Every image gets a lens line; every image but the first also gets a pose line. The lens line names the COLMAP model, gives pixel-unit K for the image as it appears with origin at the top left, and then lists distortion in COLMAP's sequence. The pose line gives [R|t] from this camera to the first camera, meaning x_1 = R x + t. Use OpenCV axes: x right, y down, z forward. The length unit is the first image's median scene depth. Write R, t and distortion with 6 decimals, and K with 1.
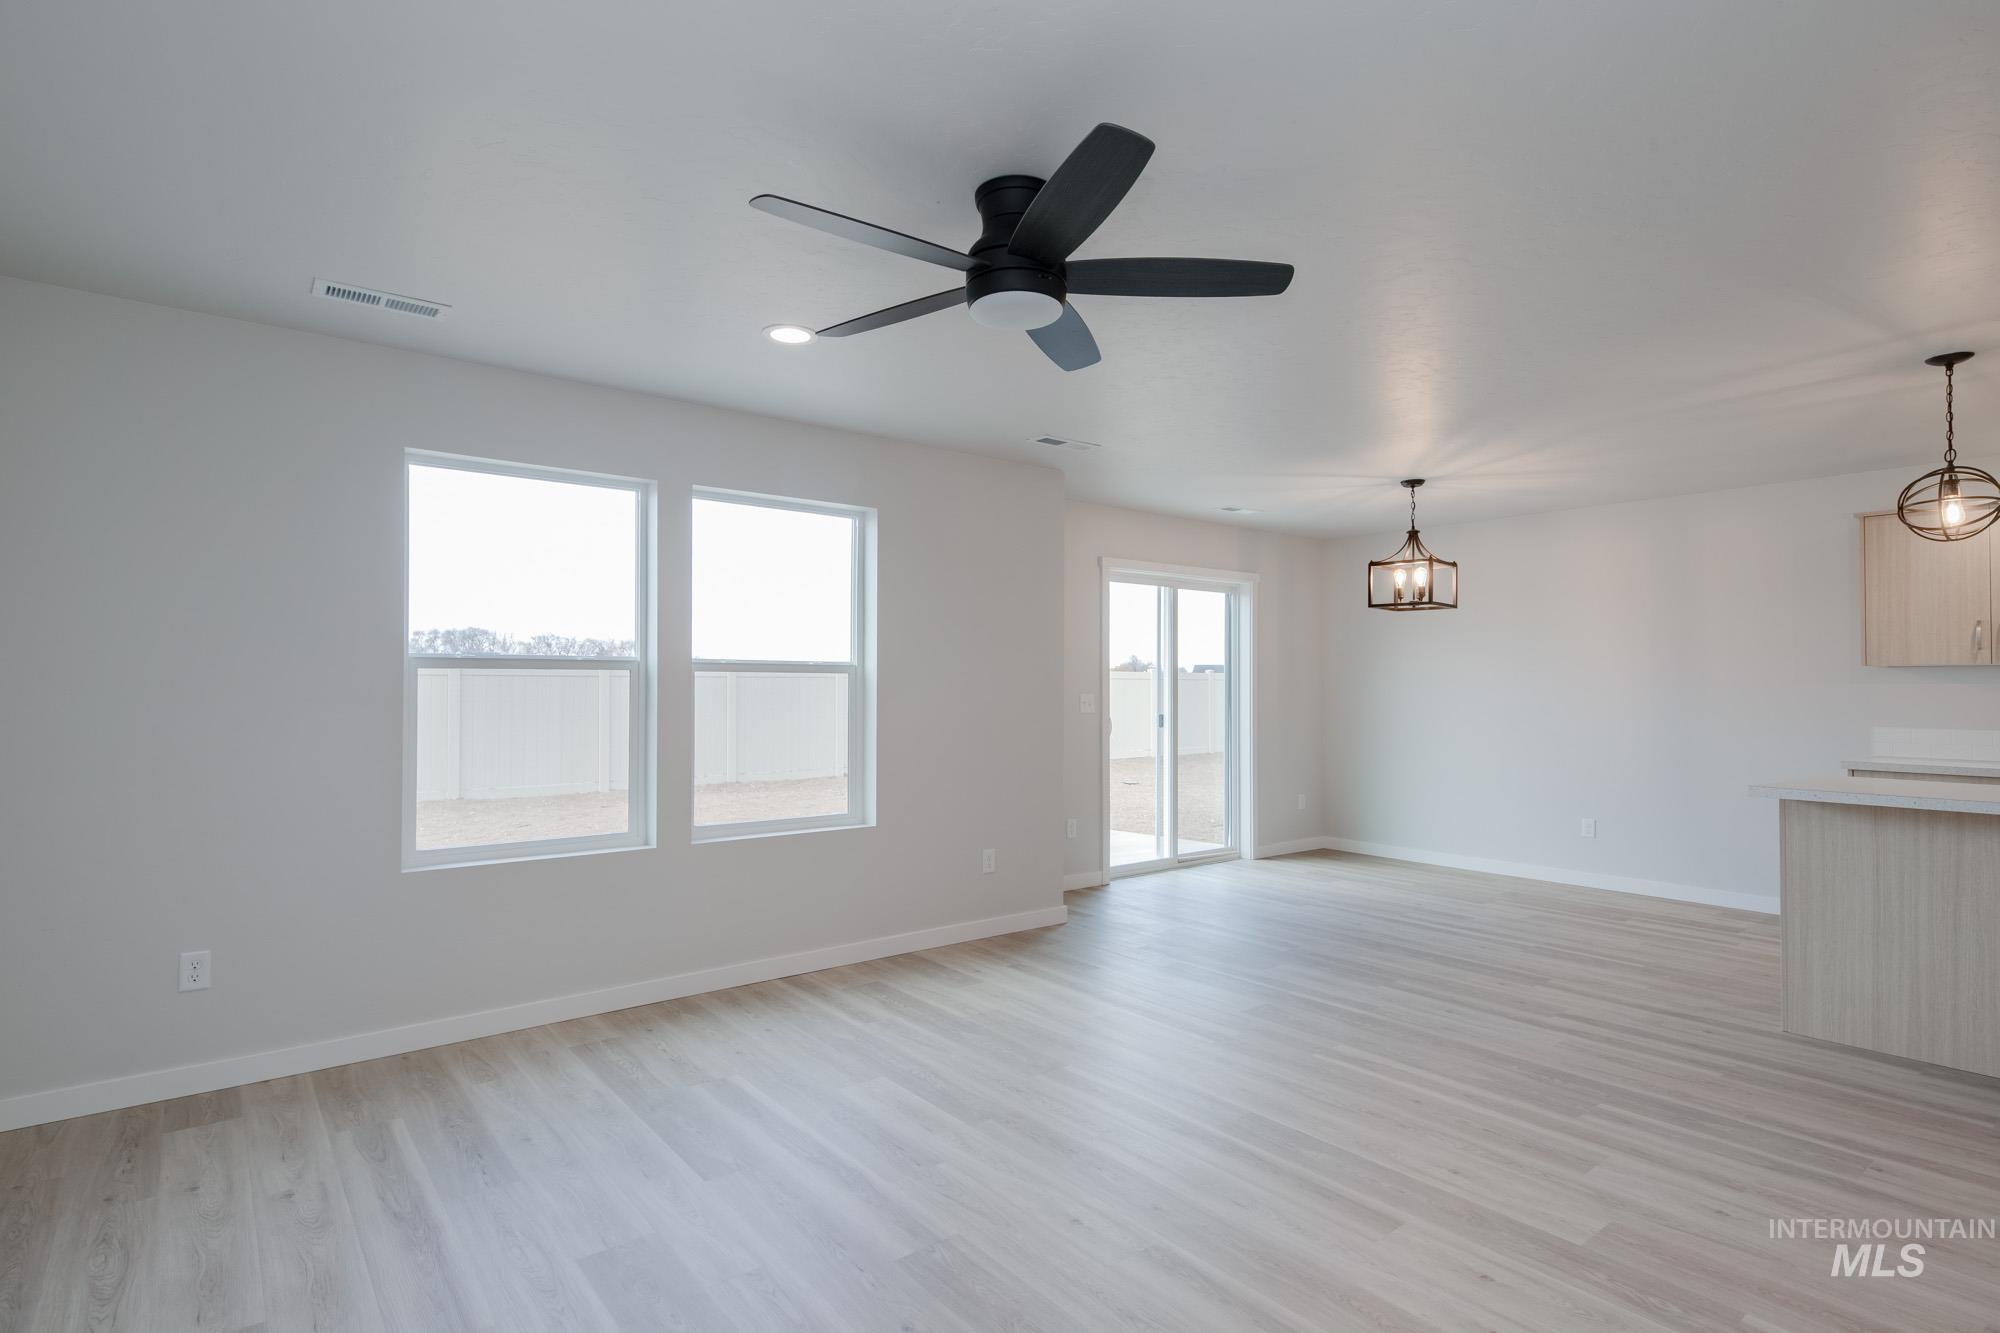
lens RADIAL K [[1025.7, 0, 971.9], [0, 1025.7, 666.5], [0, 0, 1]] dist [0.012248, -0.000544]
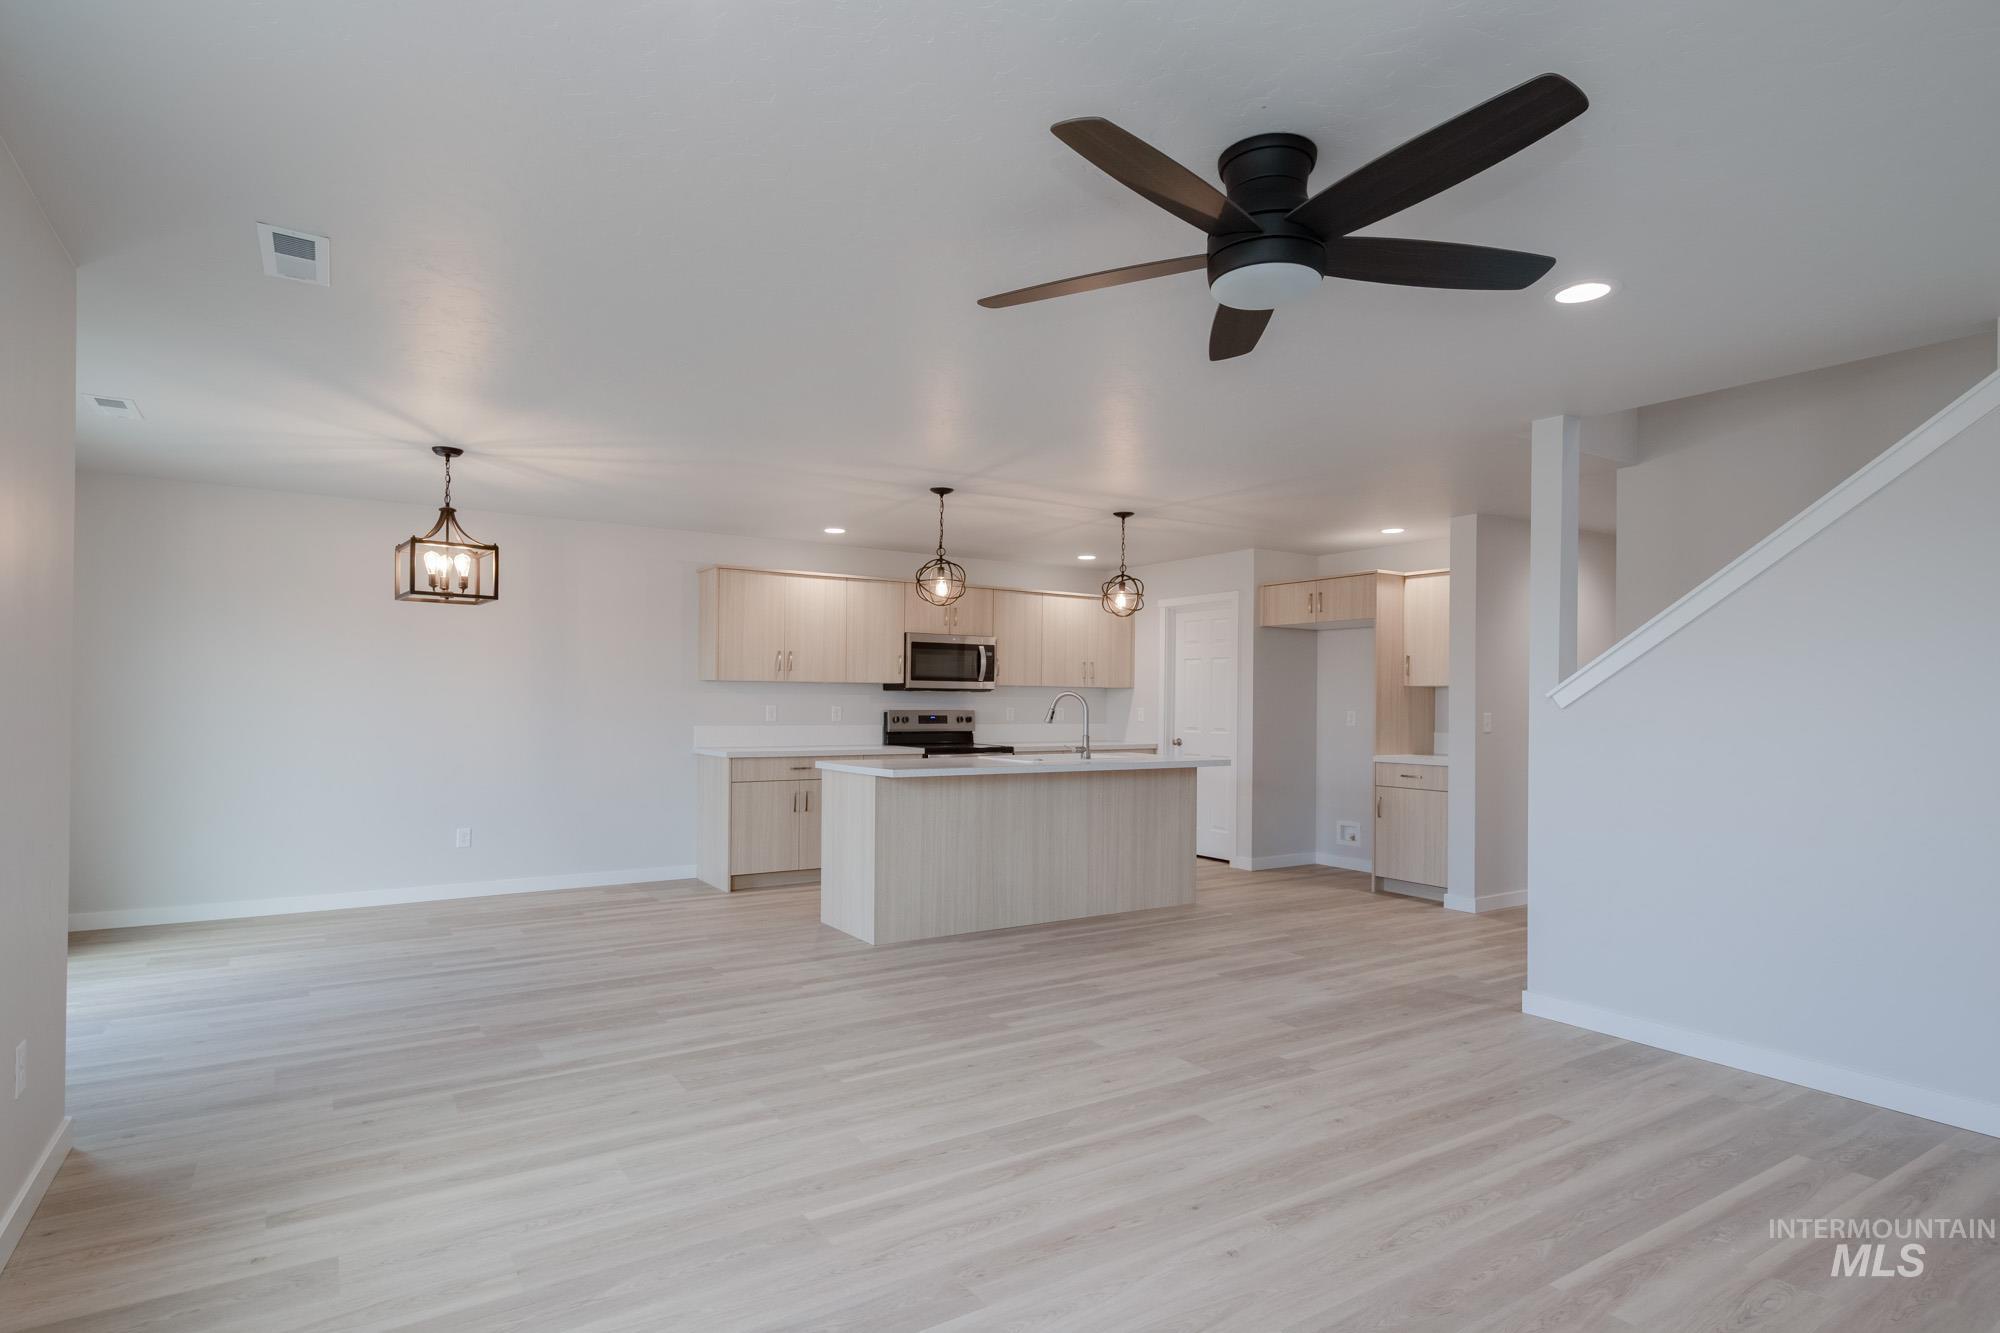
lens RADIAL K [[1007.6, 0, 1003.6], [0, 1007.6, 699.8], [0, 0, 1]] dist [0.015050, -0.000066]
pose [[0.088151, -0.001041, 0.996107, -0.492027], [-0.030141, 0.999539, 0.003712, 0.012437], [-0.995651, -0.030350, 0.088079, 0.650277]]
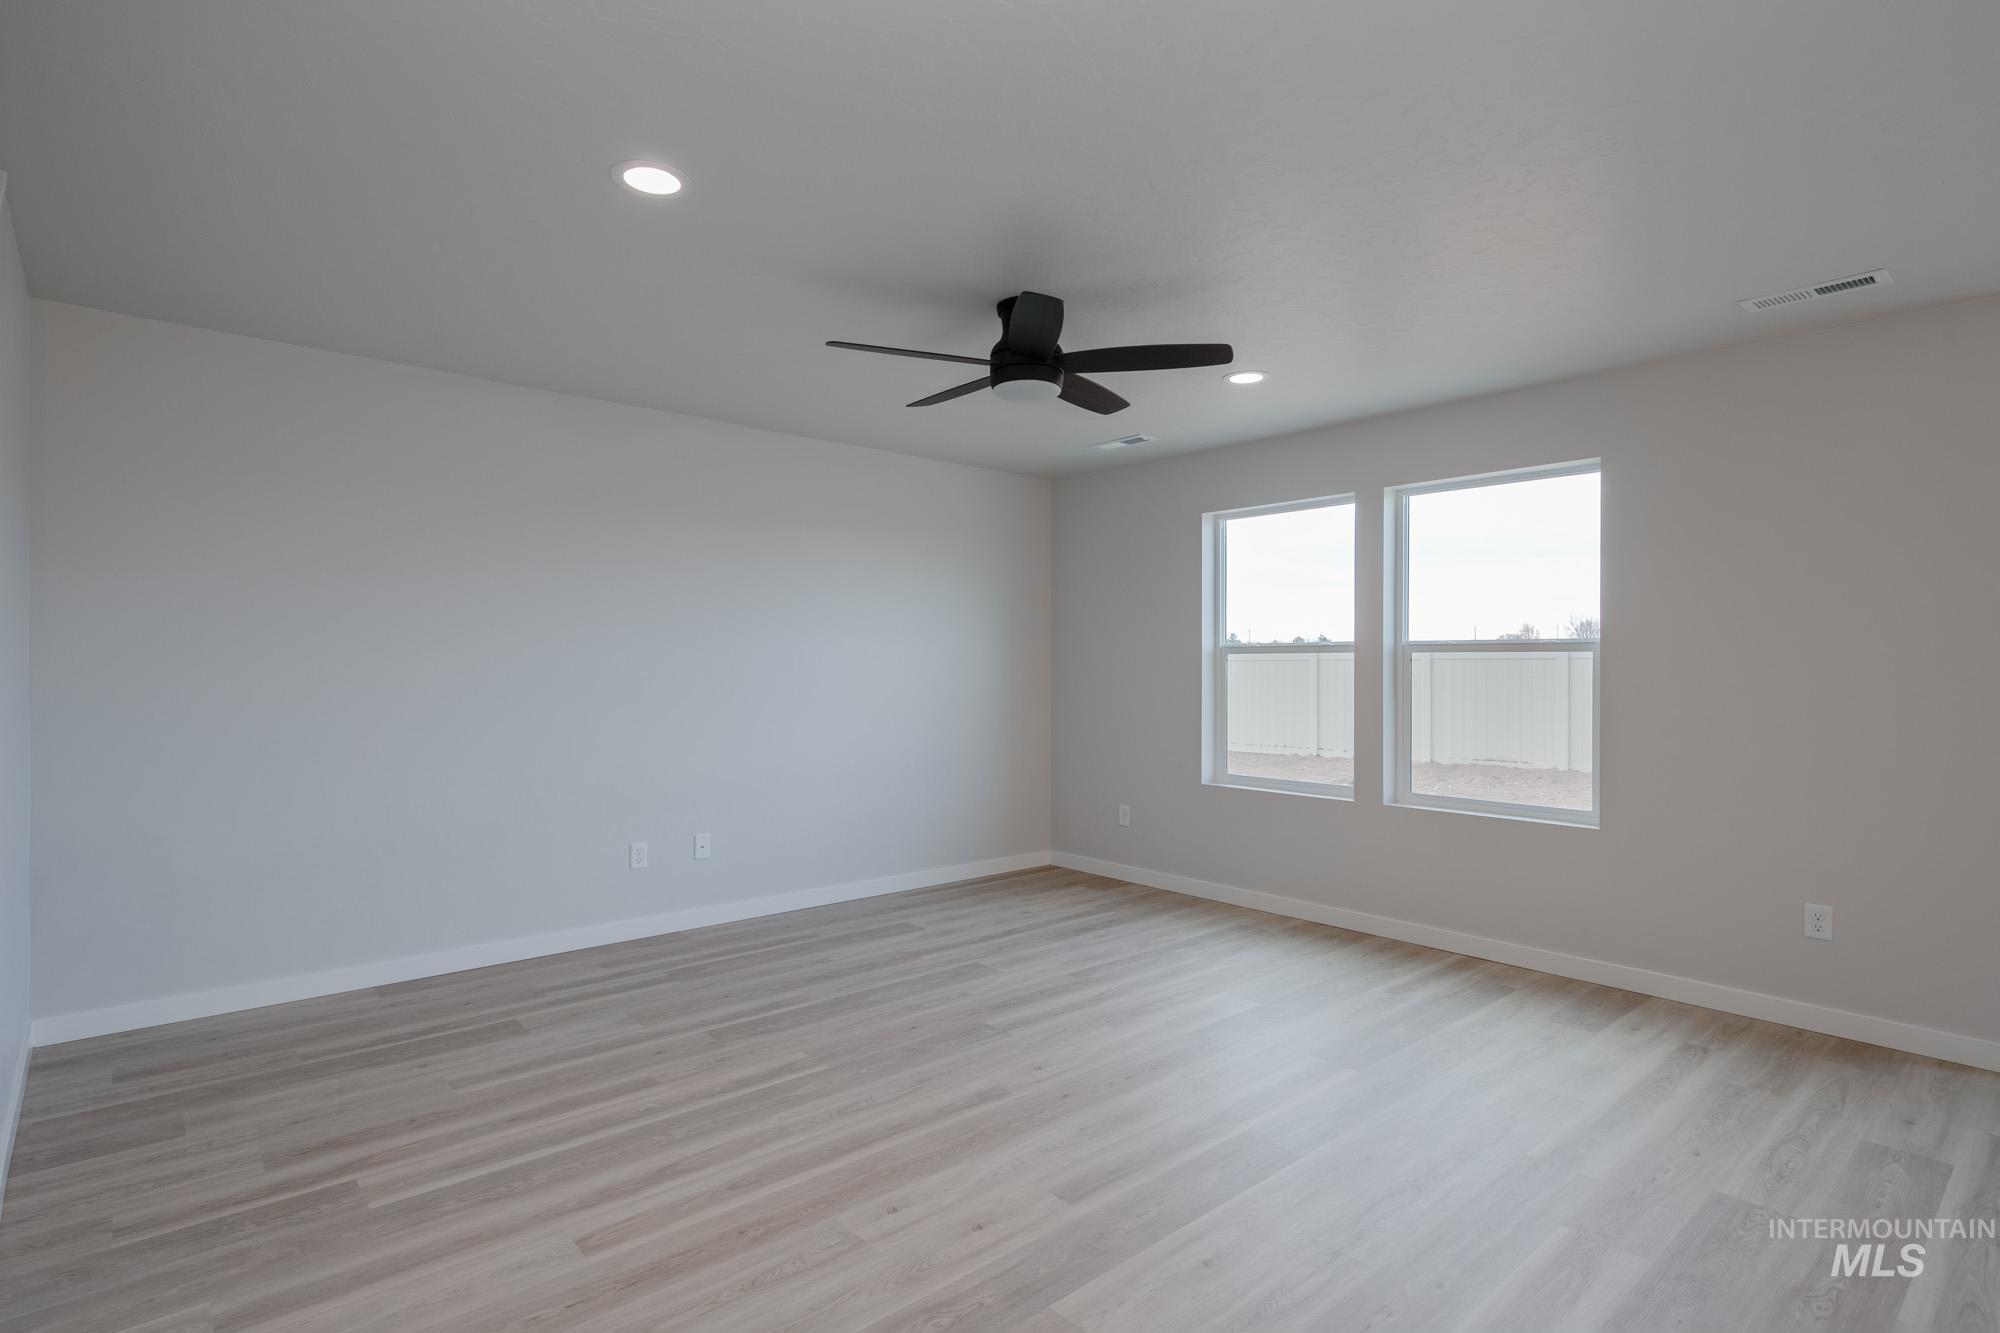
lens RADIAL K [[1003.8, 0, 1014.0], [0, 1003.8, 663.1], [0, 0, 1]] dist [0.009646, -0.001426]
pose [[0.066365, -0.002487, -0.997792, 0.801296], [0.013255, 0.999911, -0.001611, 0.012795], [0.997707, -0.013119, 0.066392, 0.515308]]
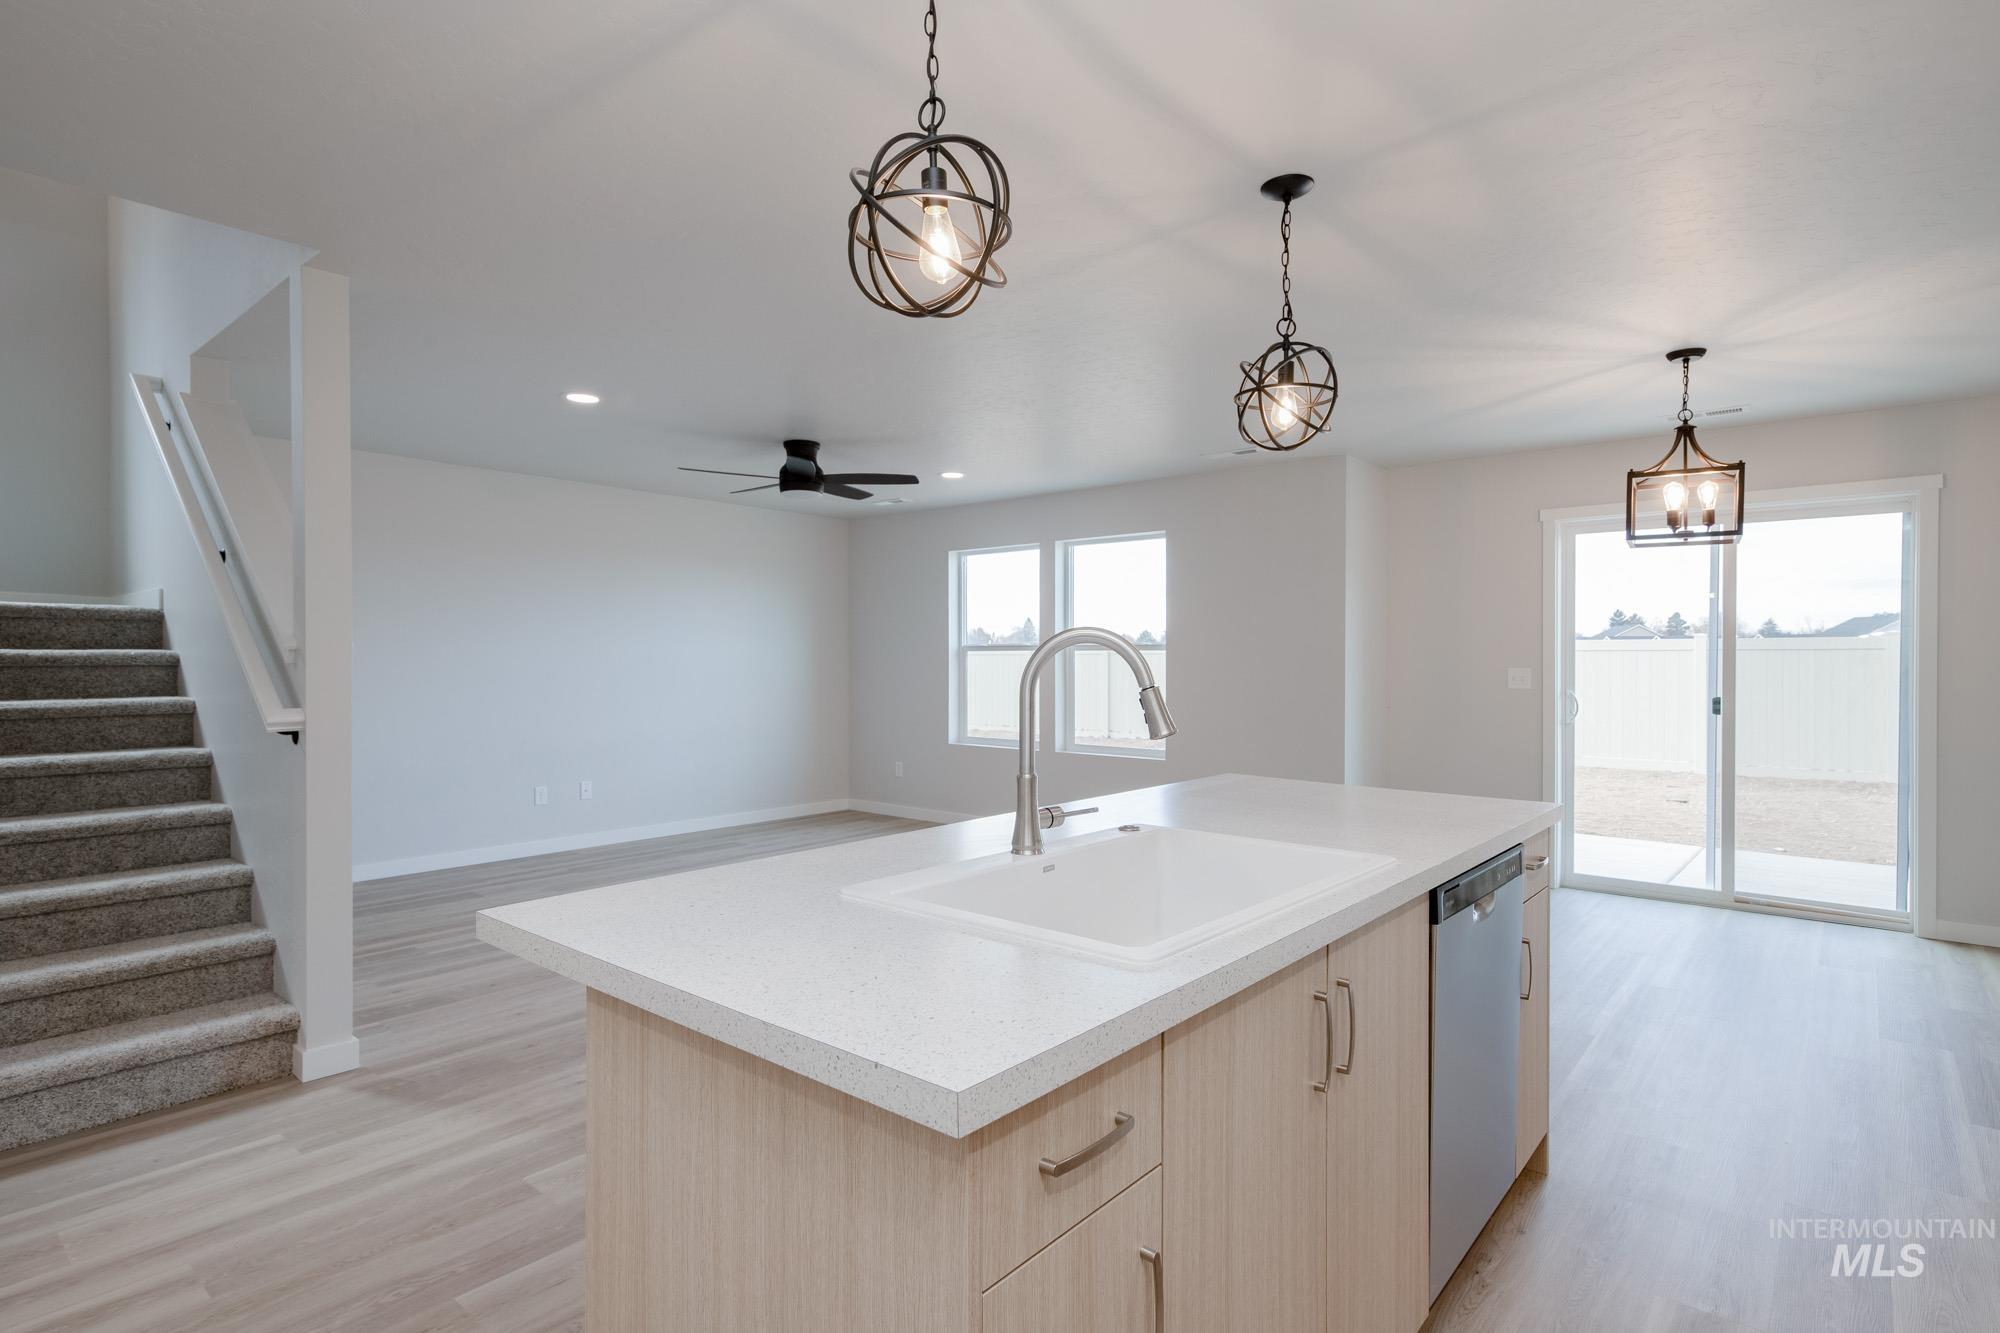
lens RADIAL K [[1025.7, 0, 971.9], [0, 1025.7, 666.5], [0, 0, 1]] dist [0.012248, -0.000544]
pose [[0.168793, 0.005162, -0.985638, 1.363803], [0.017322, 0.999816, 0.008203, 0.015337], [0.985499, -0.018458, 0.168673, 0.568558]]
